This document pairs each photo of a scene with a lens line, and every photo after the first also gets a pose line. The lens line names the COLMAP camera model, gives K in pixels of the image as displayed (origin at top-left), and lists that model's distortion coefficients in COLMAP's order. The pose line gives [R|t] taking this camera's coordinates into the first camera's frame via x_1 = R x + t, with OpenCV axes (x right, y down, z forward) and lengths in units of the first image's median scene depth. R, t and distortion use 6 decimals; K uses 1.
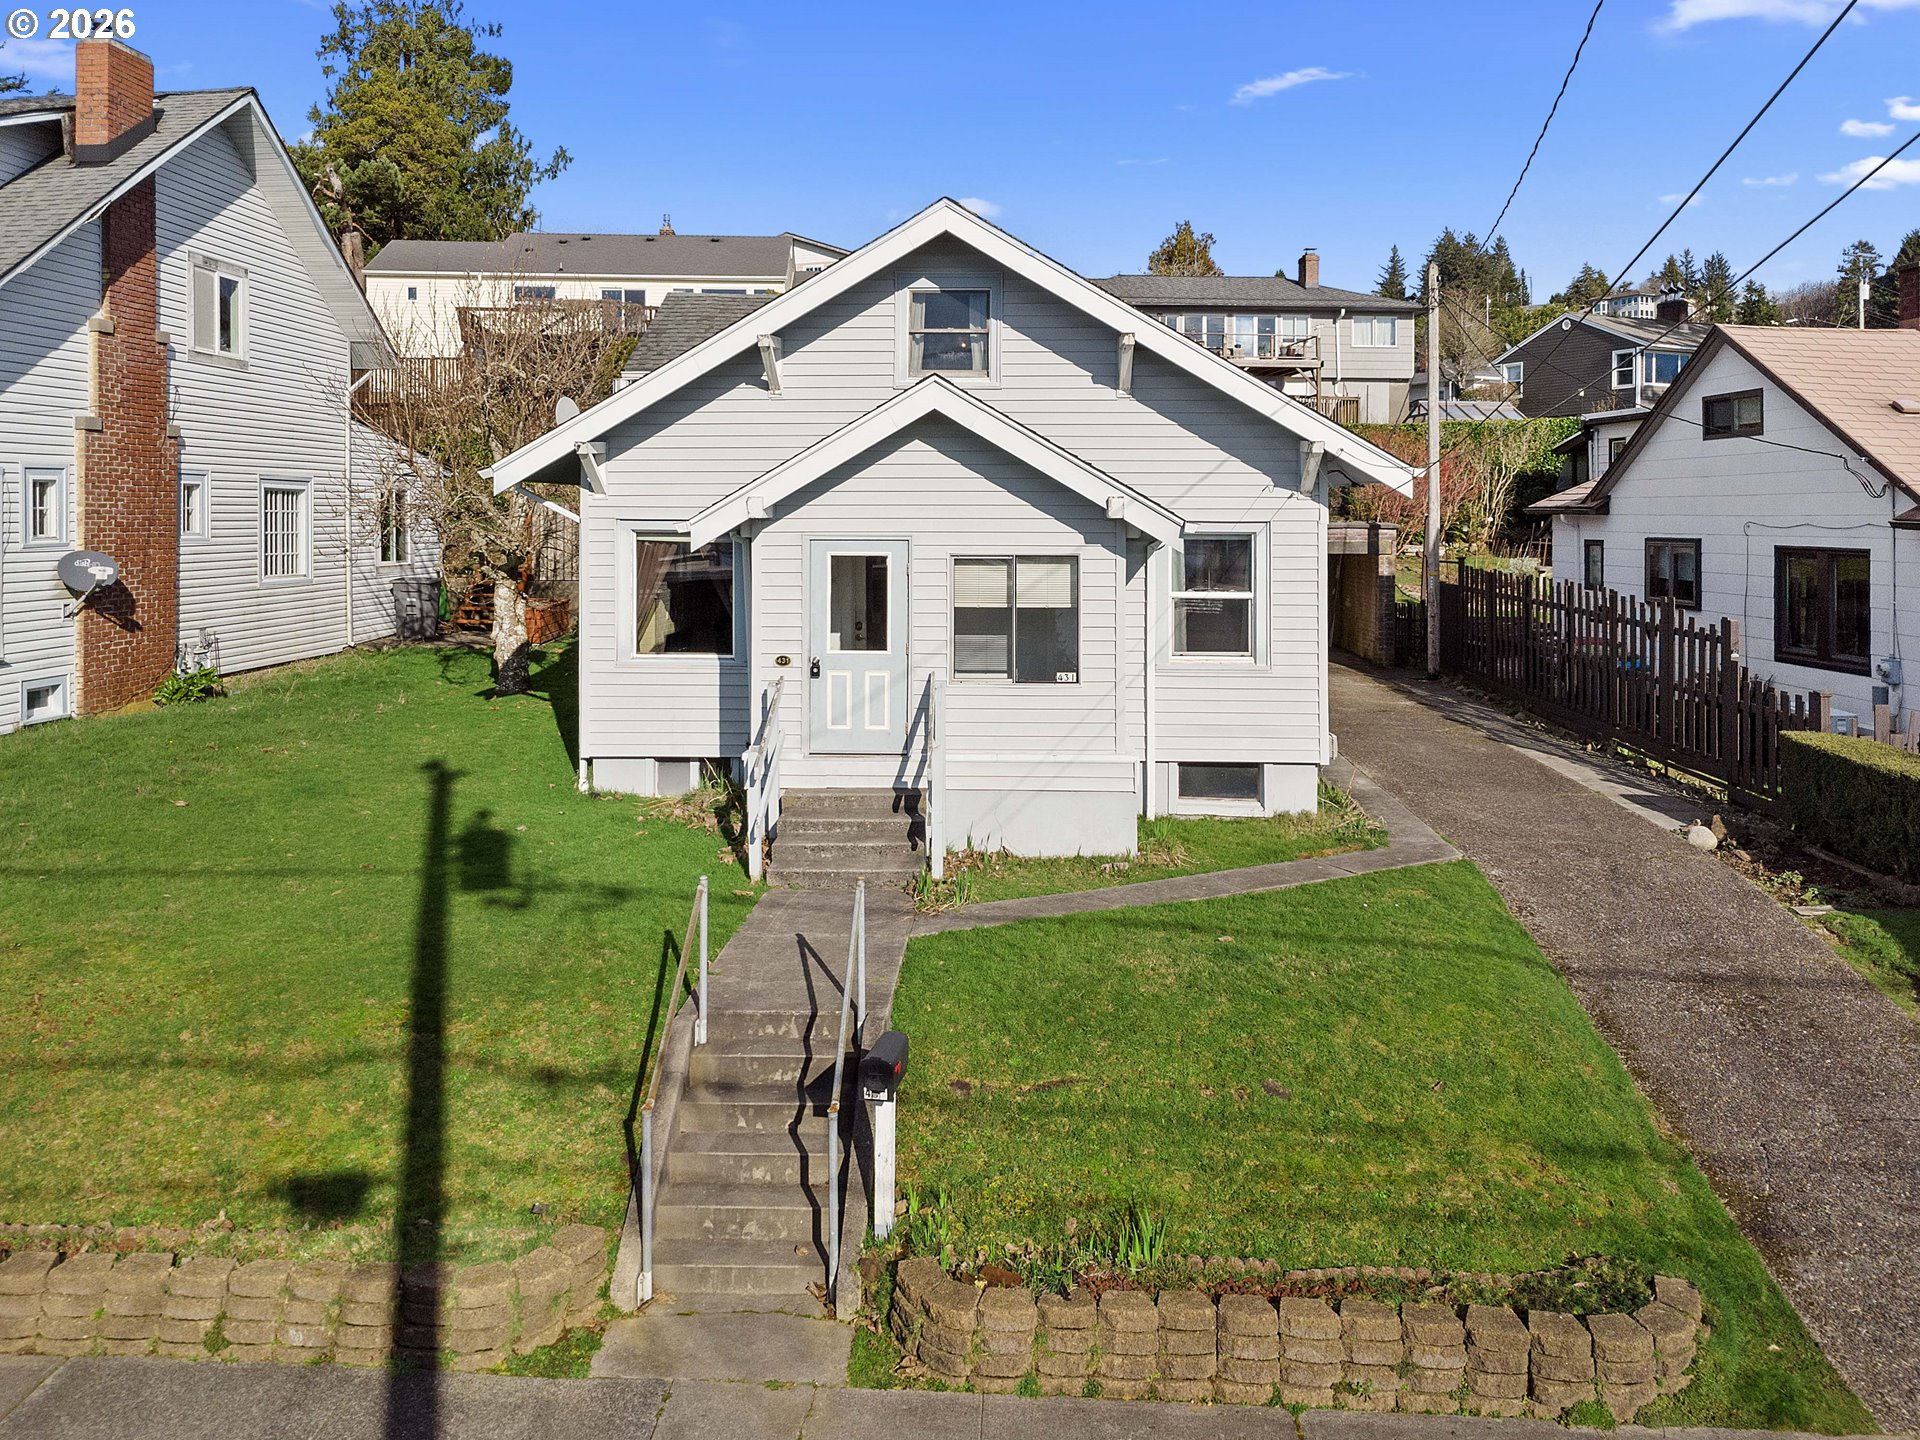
lens RADIAL K [[1463.5, 0, 961.0], [0, 1463.5, 515.6], [0, 0, 1]] dist [0.008603, -0.002078]
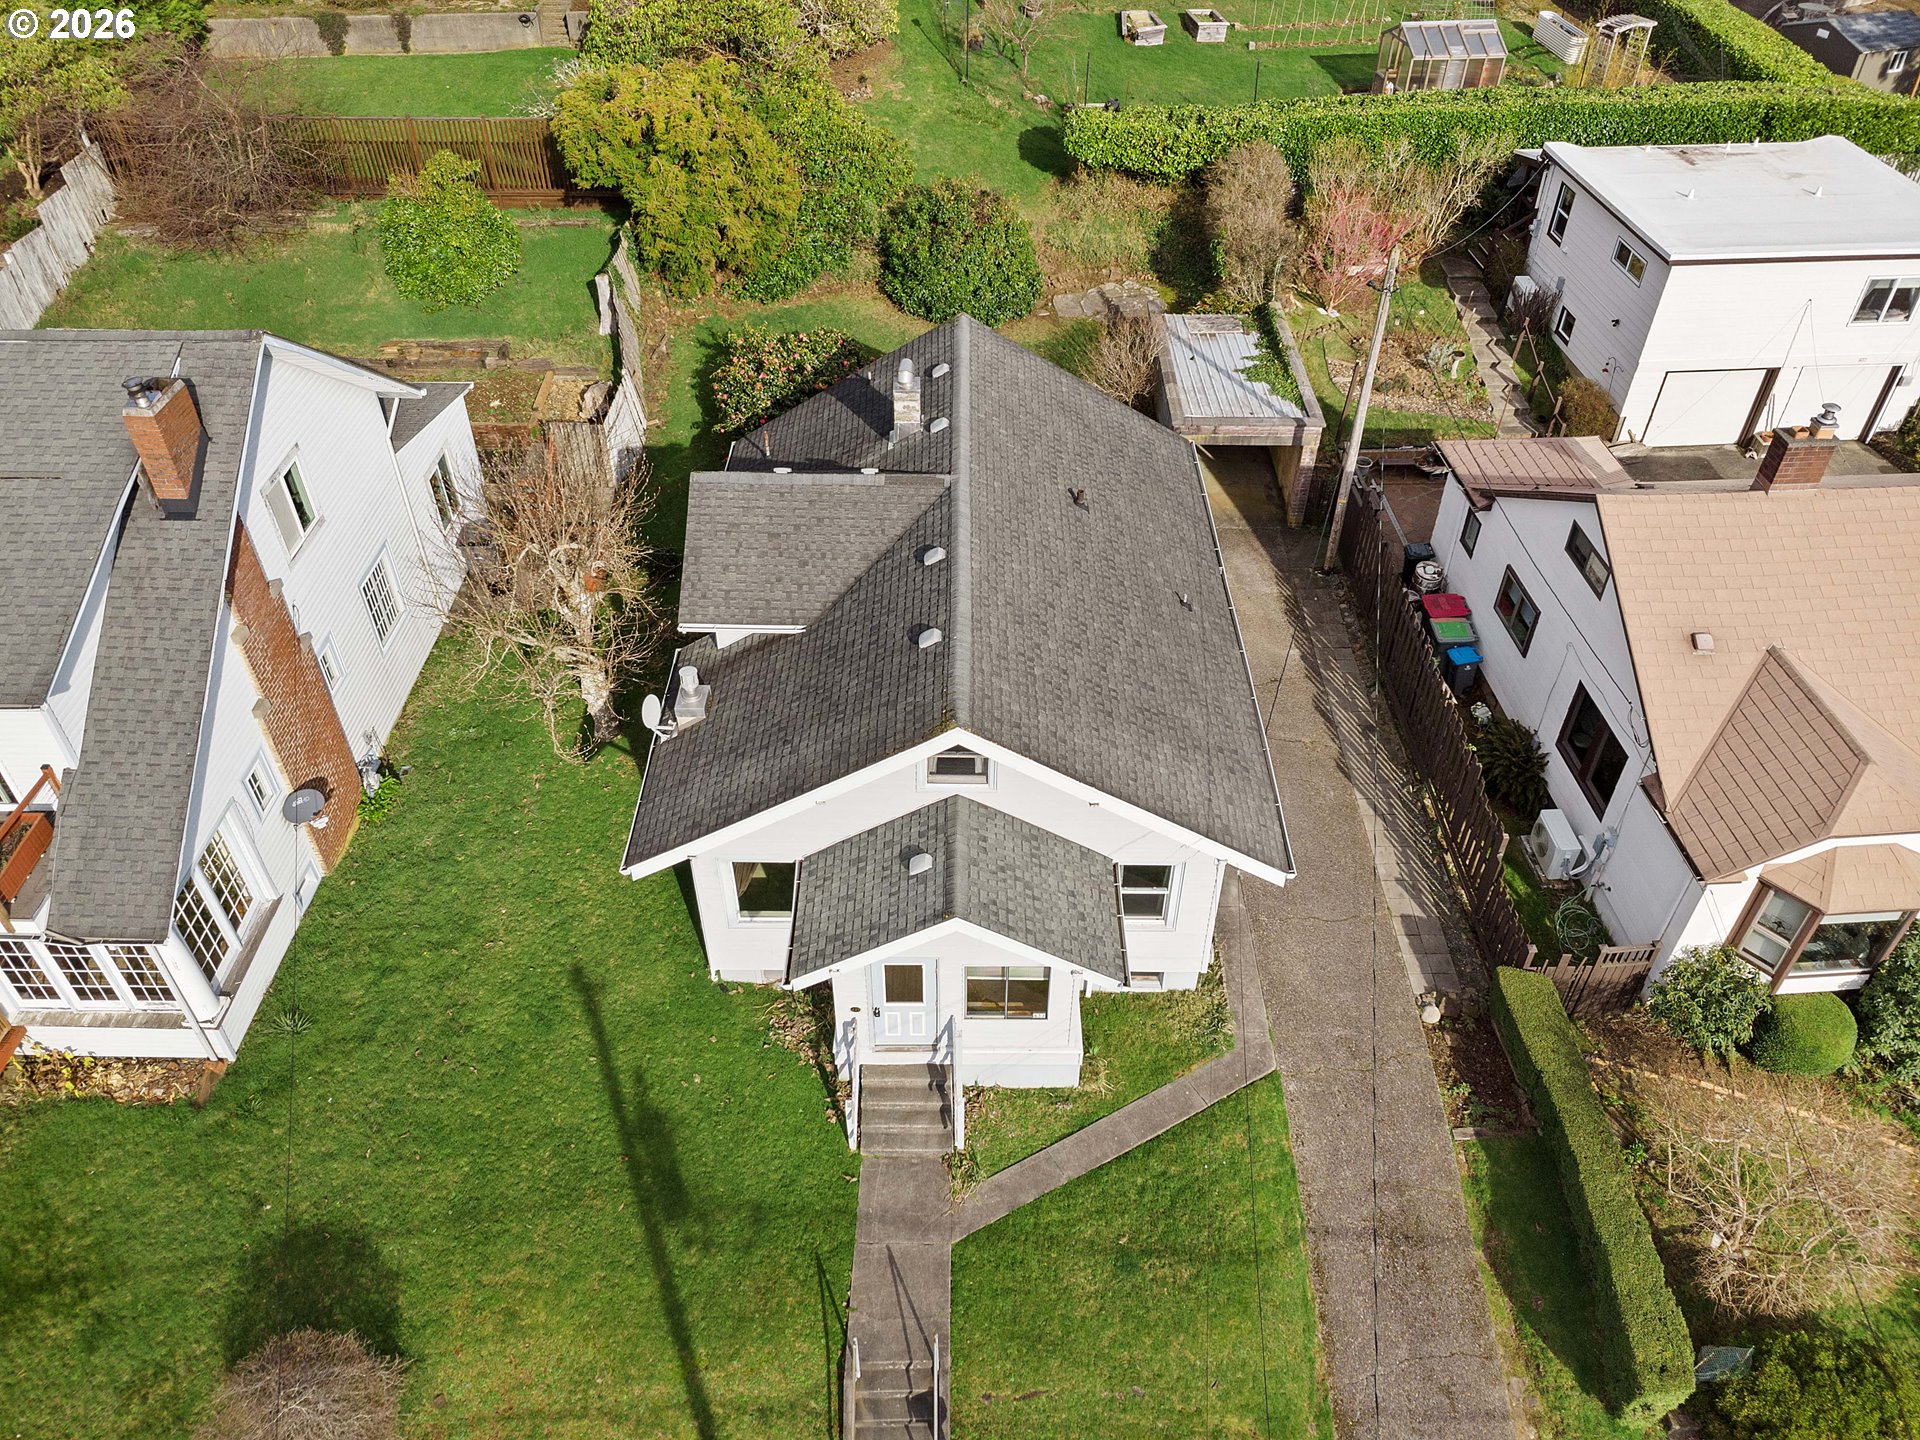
lens RADIAL K [[1397.6, 0, 960.6], [0, 1397.6, 726.8], [0, 0, 1]] dist [0.010289, -0.007630]
pose [[0.999063, -0.028645, 0.032435, -0.043957], [0.000053, 0.750347, 0.661044, -0.961430], [-0.043273, -0.660423, 0.749646, 0.082952]]
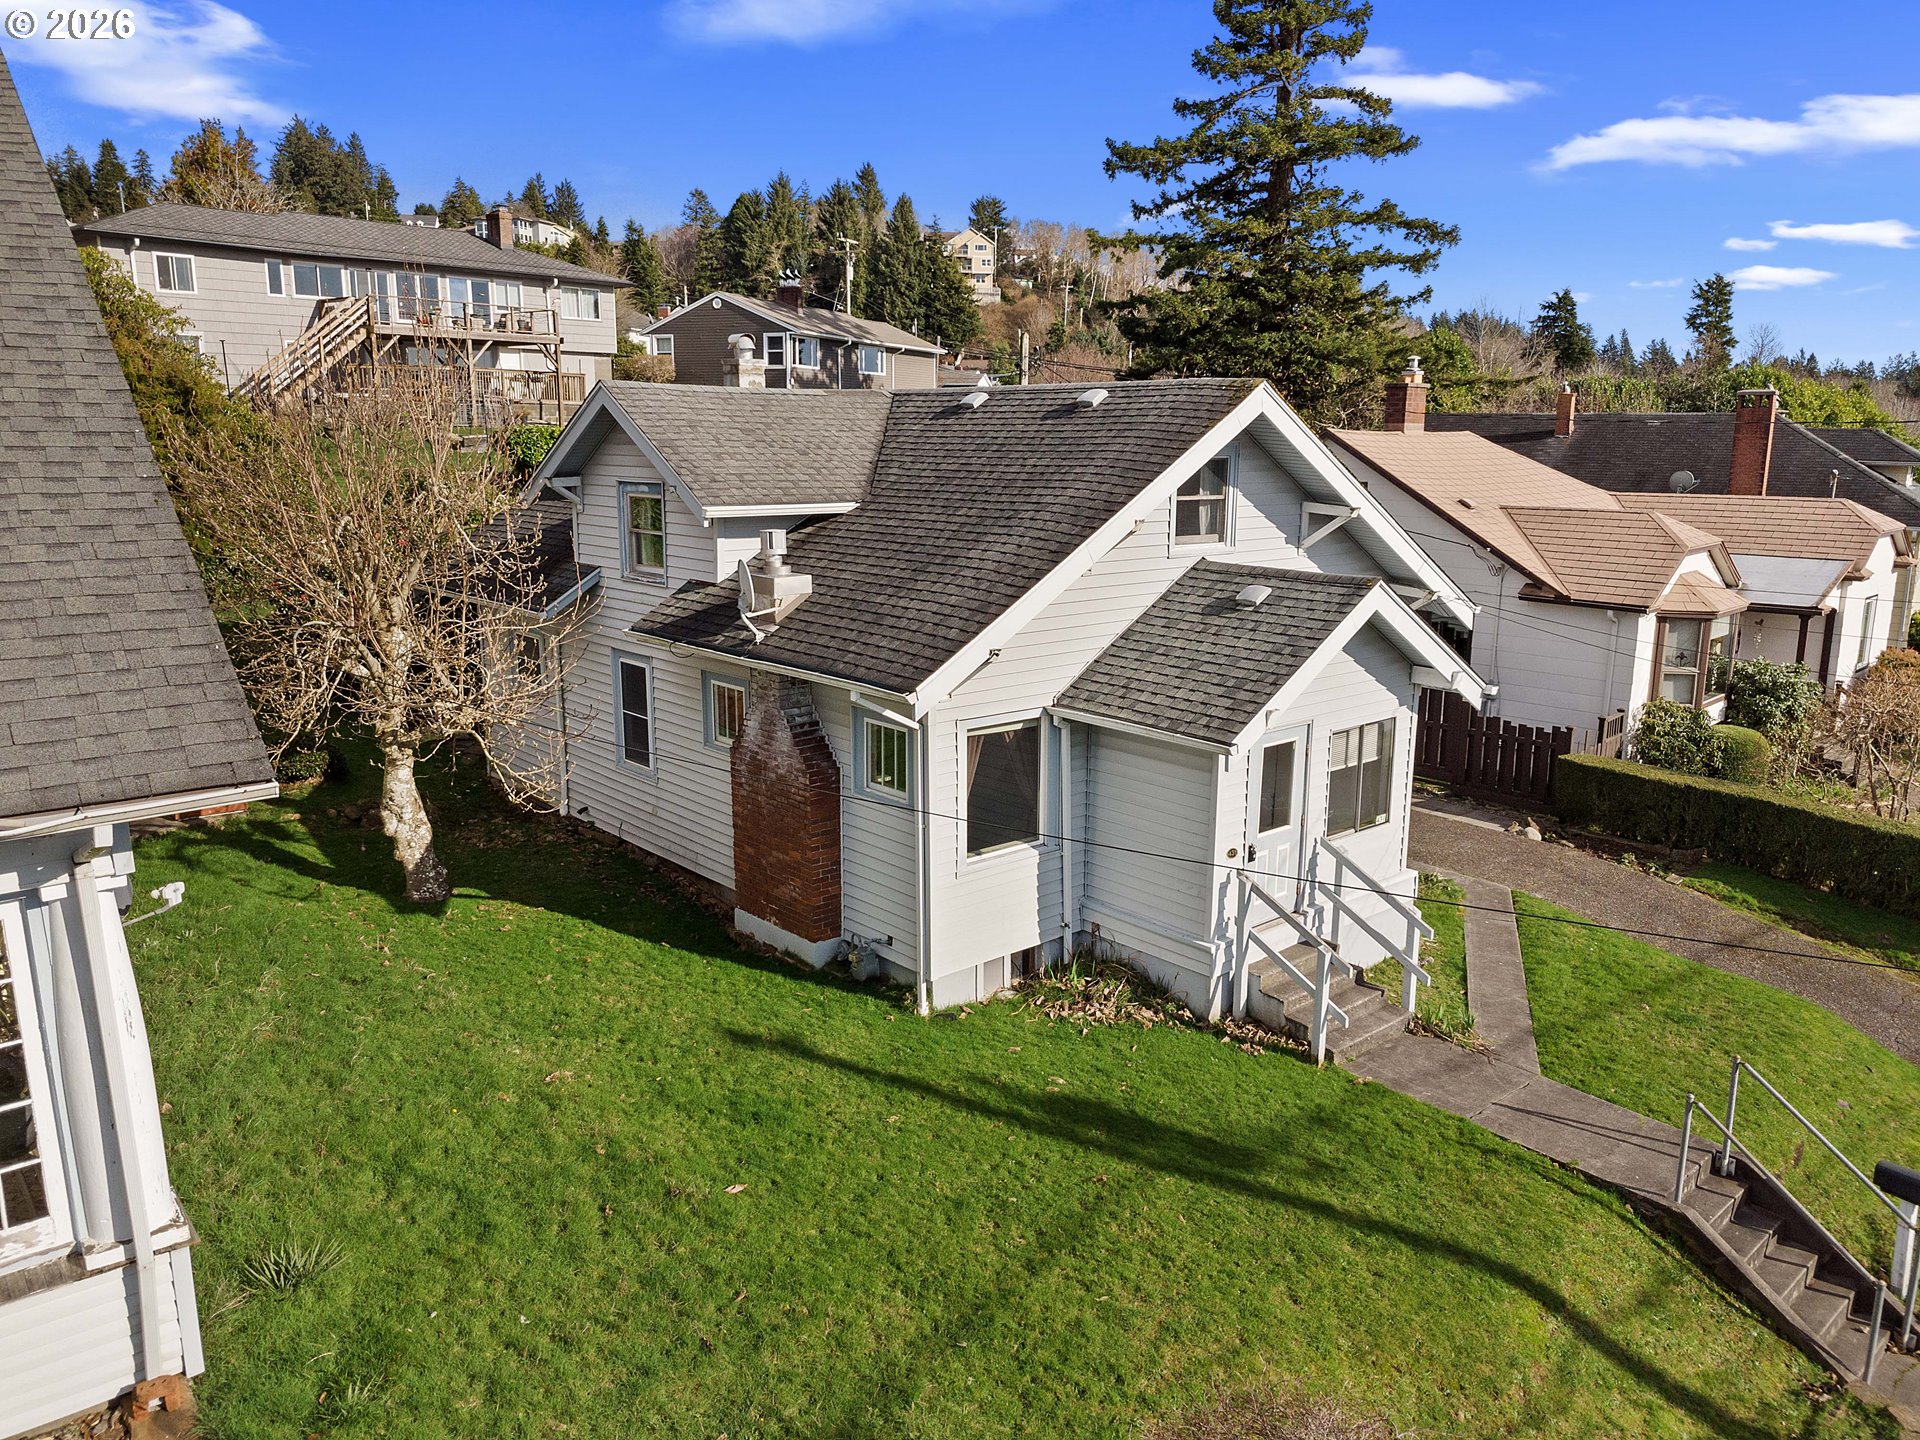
lens RADIAL K [[1397.6, 0, 960.6], [0, 1397.6, 726.8], [0, 0, 1]] dist [0.010289, -0.007630]
pose [[0.720105, -0.142984, 0.678973, -0.814818], [-0.005394, 0.977354, 0.211541, -0.175064], [-0.693844, -0.155994, 0.703027, 0.395714]]
